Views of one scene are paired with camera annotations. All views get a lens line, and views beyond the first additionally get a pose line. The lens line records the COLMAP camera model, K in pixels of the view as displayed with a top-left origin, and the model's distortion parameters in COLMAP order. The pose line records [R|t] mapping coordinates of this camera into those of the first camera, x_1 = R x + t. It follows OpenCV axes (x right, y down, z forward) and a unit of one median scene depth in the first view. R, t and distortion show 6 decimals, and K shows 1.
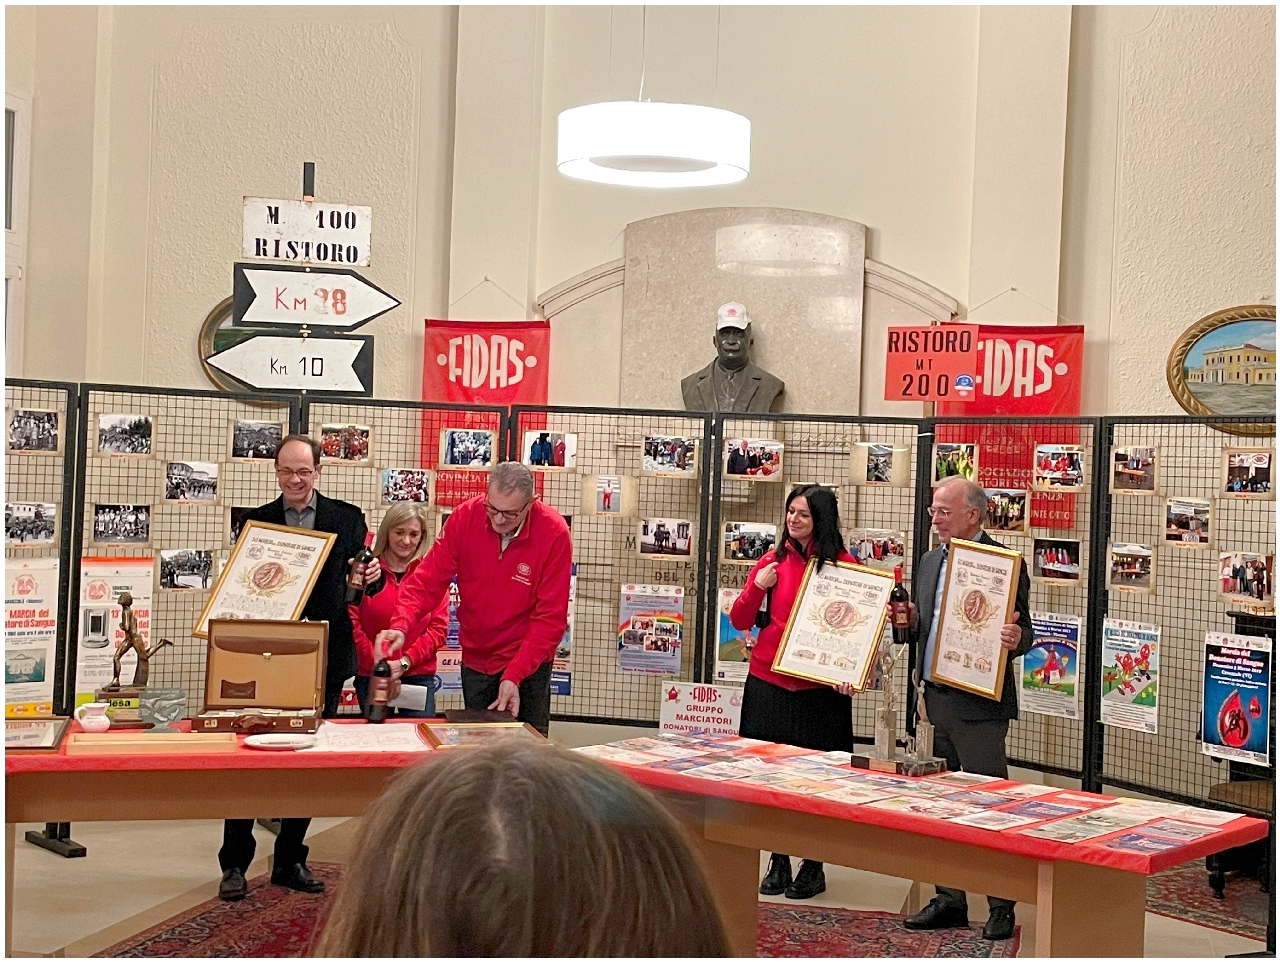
lens RADIAL K [[1870.6, 0, 640.0], [0, 1870.6, 481.0], [0, 0, 1]] dist [0.177798, -0.405107]
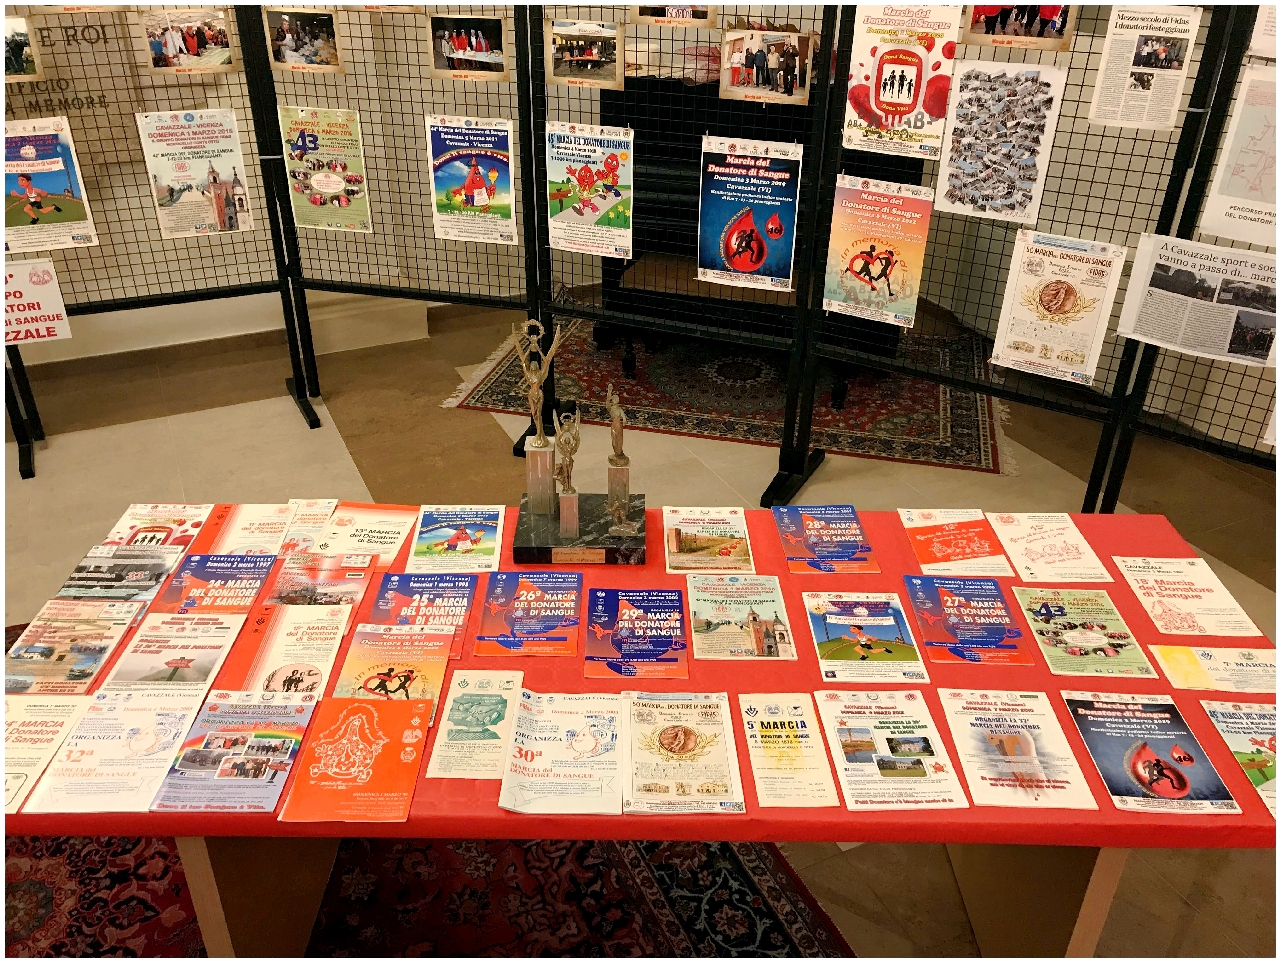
lens RADIAL K [[1045.0, 0, 630.2], [0, 1045.0, 472.9], [0, 0, 1]] dist [-0.004049, 0.052974]
pose [[0.779183, -0.334969, 0.529783, -0.012426], [0.024374, 0.860776, 0.508400, -0.021980], [-0.626323, -0.383224, 0.678866, 0.552890]]
